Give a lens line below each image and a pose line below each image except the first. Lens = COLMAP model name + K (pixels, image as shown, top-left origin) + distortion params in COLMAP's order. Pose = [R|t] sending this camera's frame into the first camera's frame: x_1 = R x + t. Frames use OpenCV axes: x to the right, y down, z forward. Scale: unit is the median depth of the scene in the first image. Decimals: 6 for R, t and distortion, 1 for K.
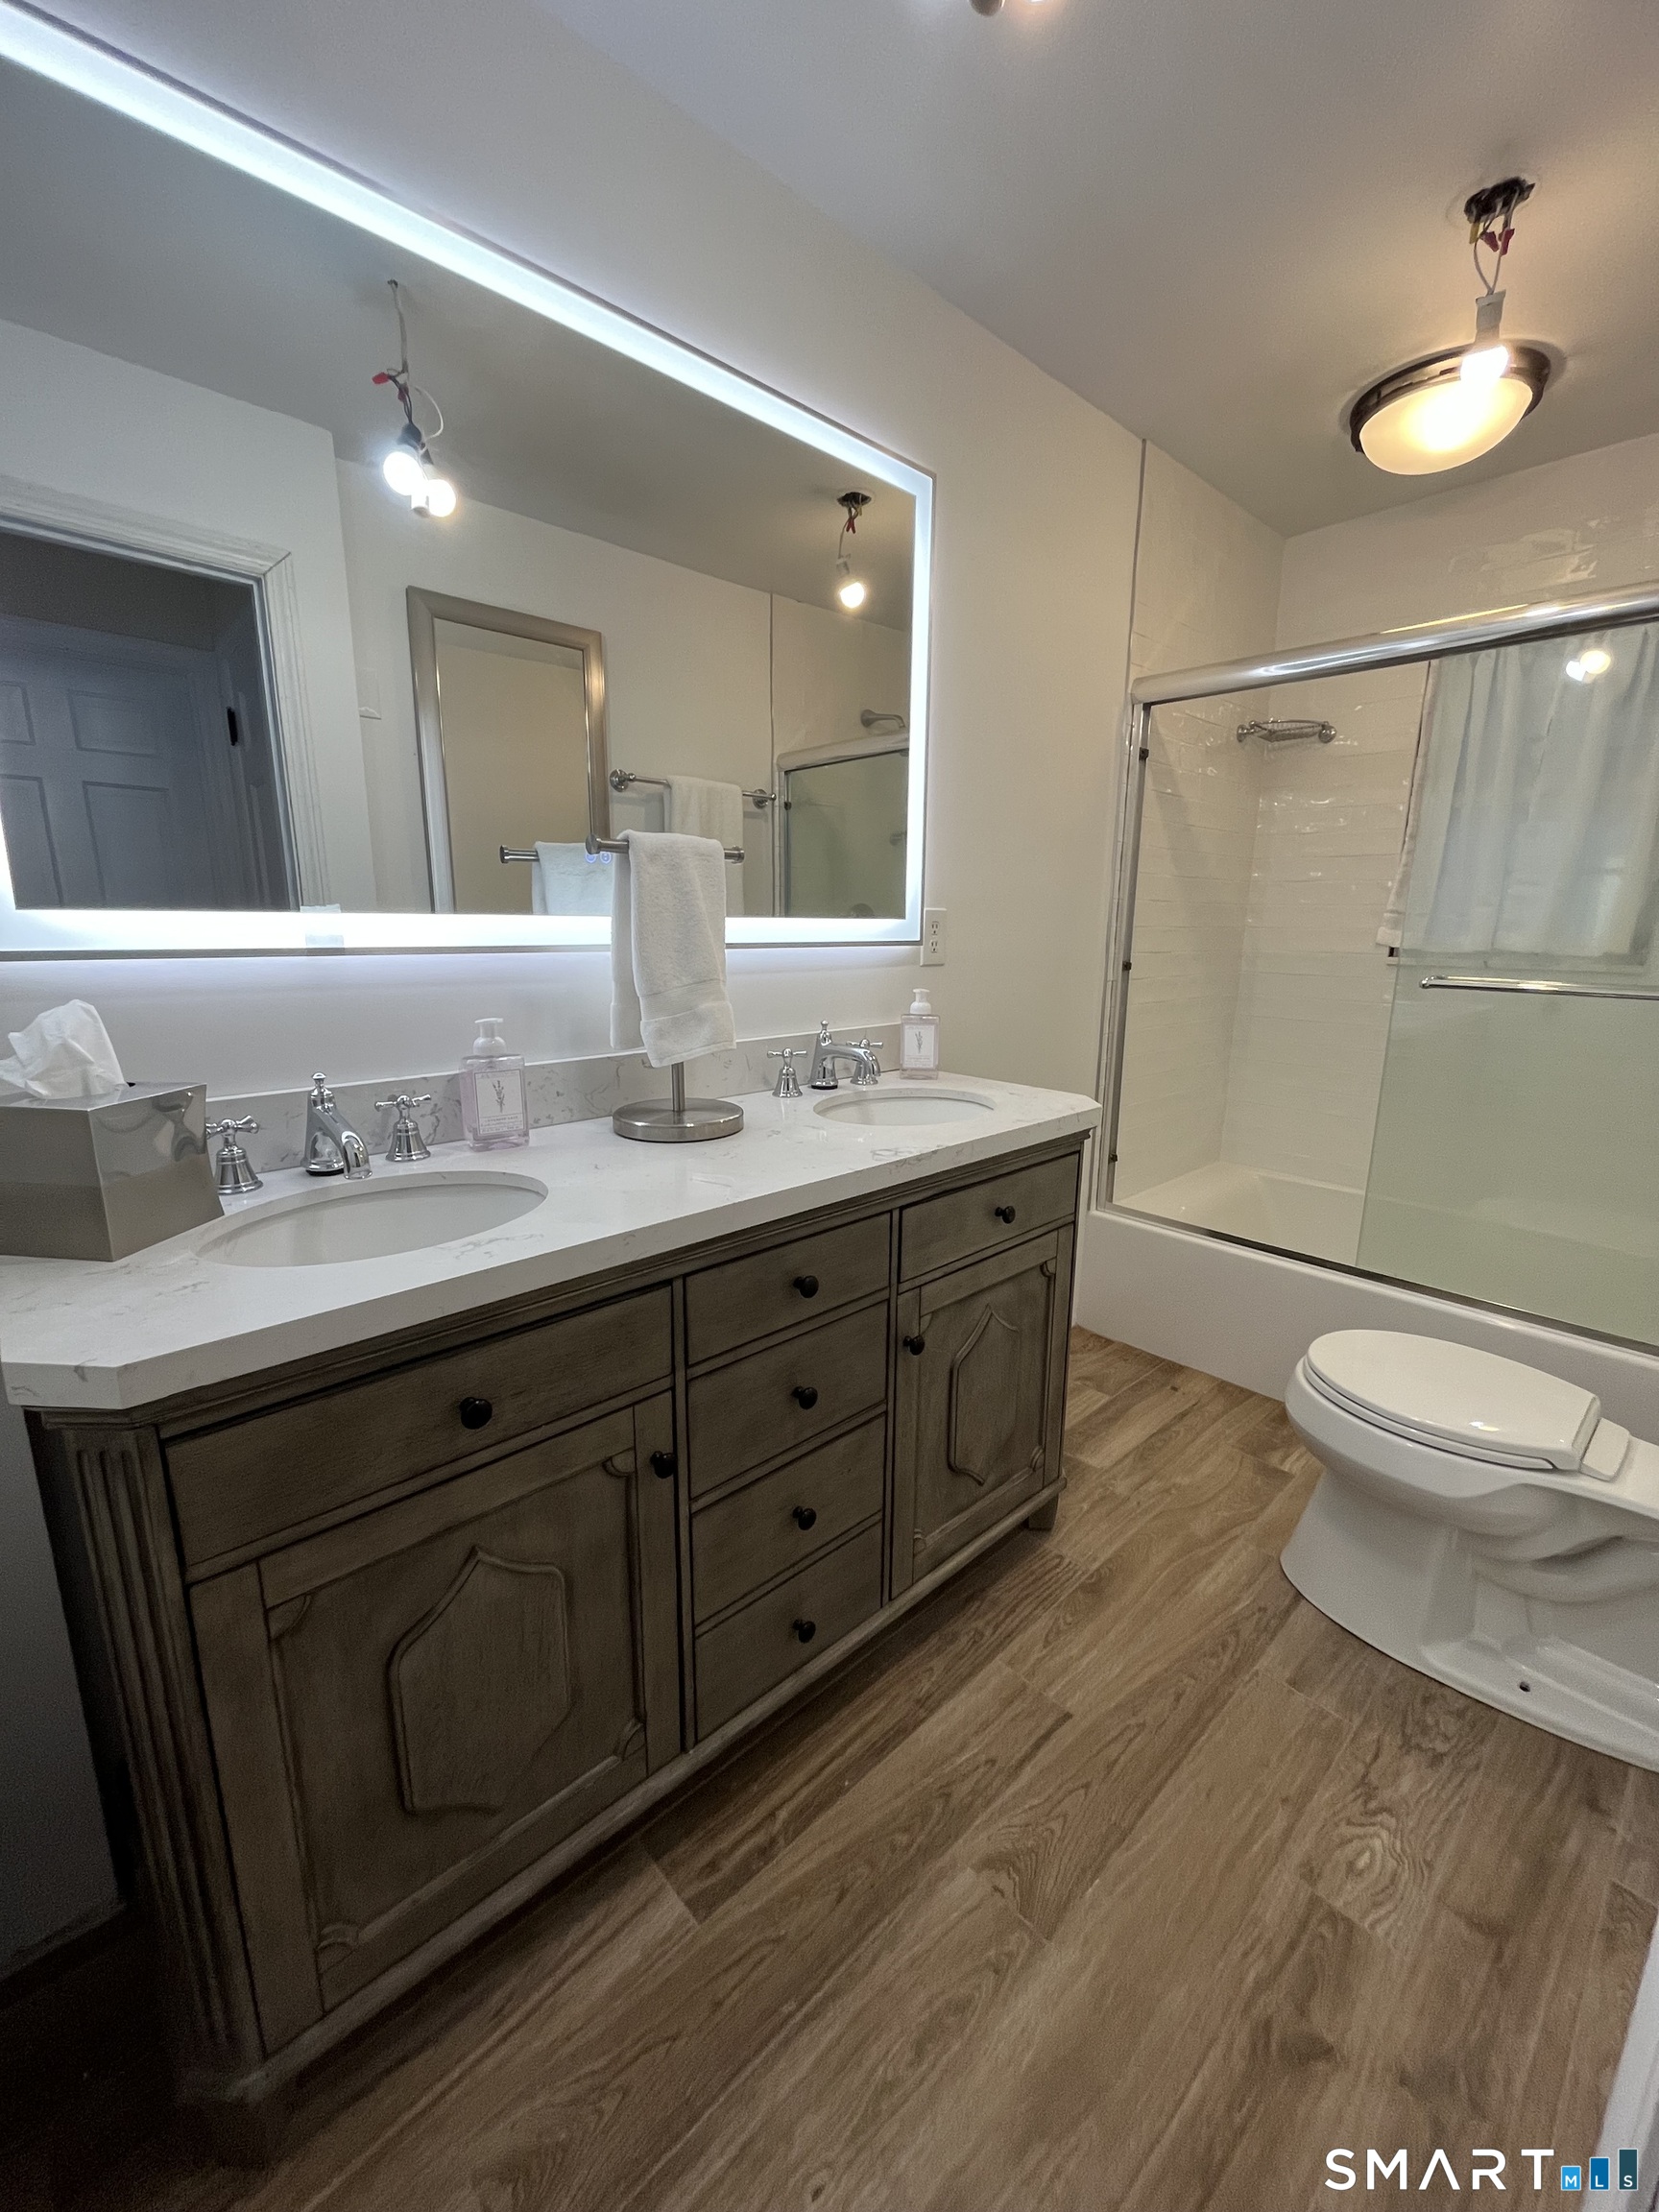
lens RADIAL K [[897.4, 0, 828.7], [0, 897.4, 1107.7], [0, 0, 1]] dist [-0.002203, -0.000914]
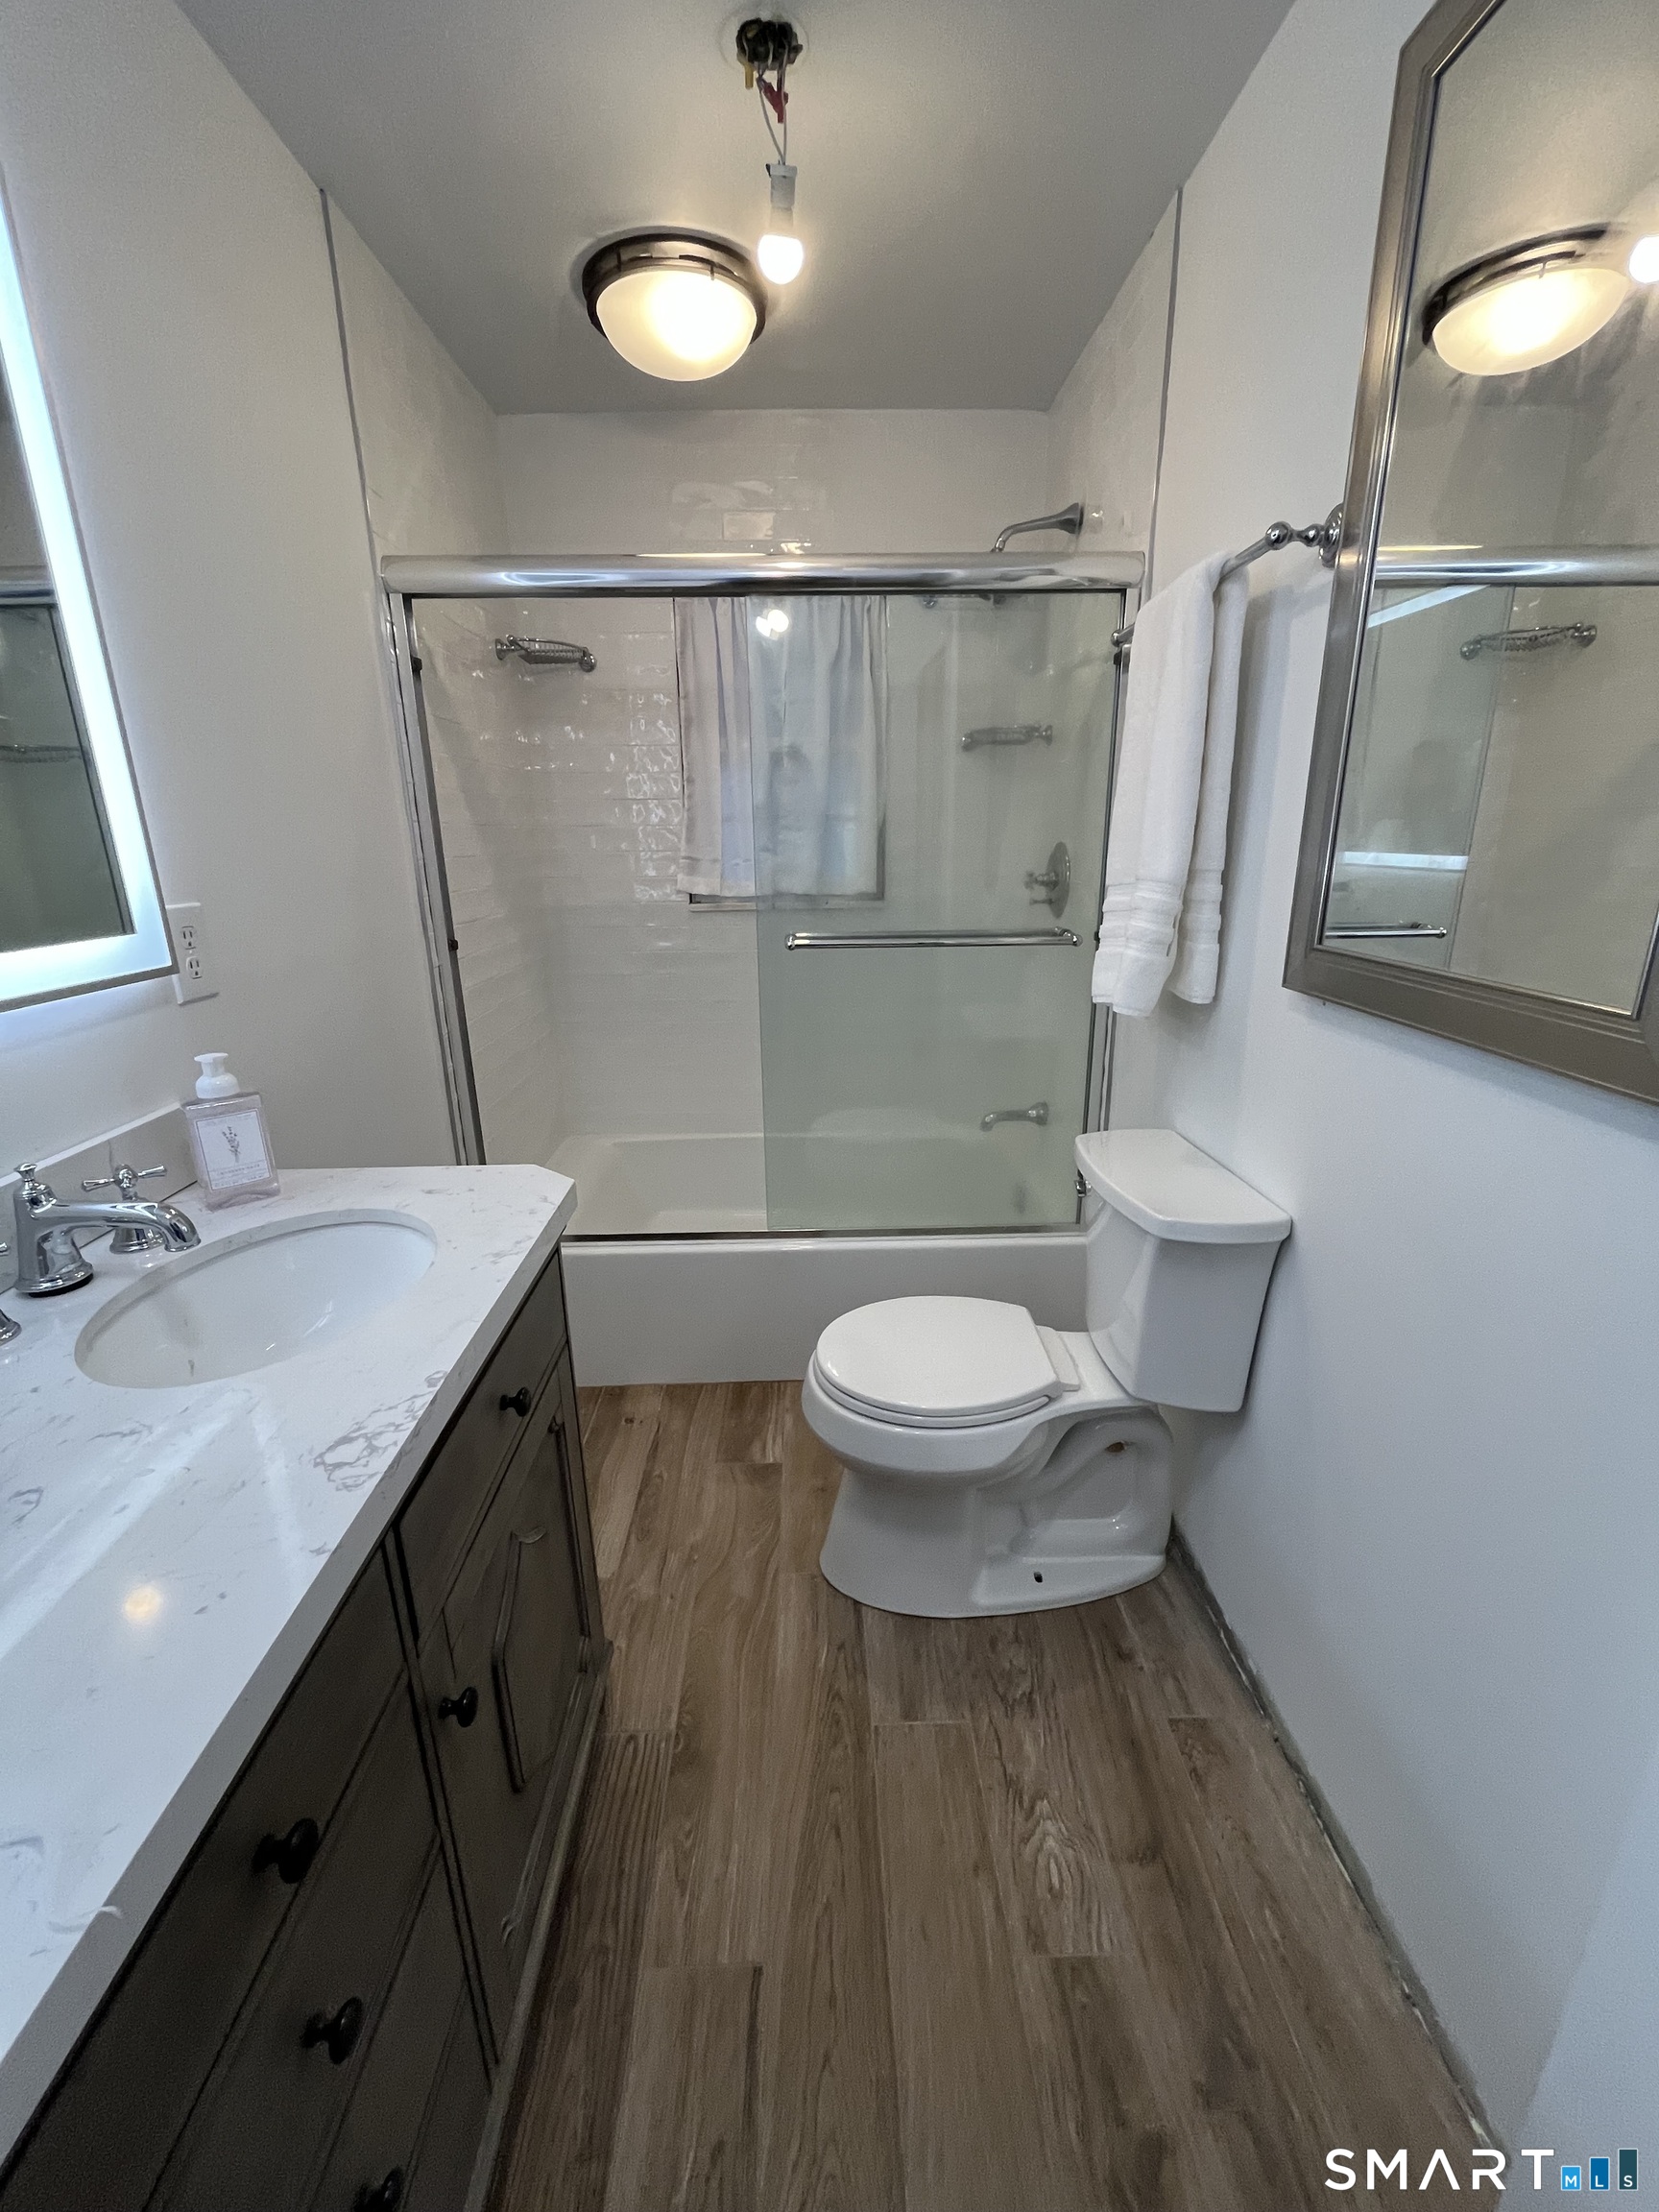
lens RADIAL K [[897.4, 0, 826.4], [0, 897.4, 1106.5], [0, 0, 1]] dist [-0.002203, -0.000914]
pose [[0.669939, -0.234084, 0.704546, -0.050019], [0.175157, 0.972038, 0.156405, -0.128728], [-0.721458, 0.018624, 0.692208, 0.333685]]
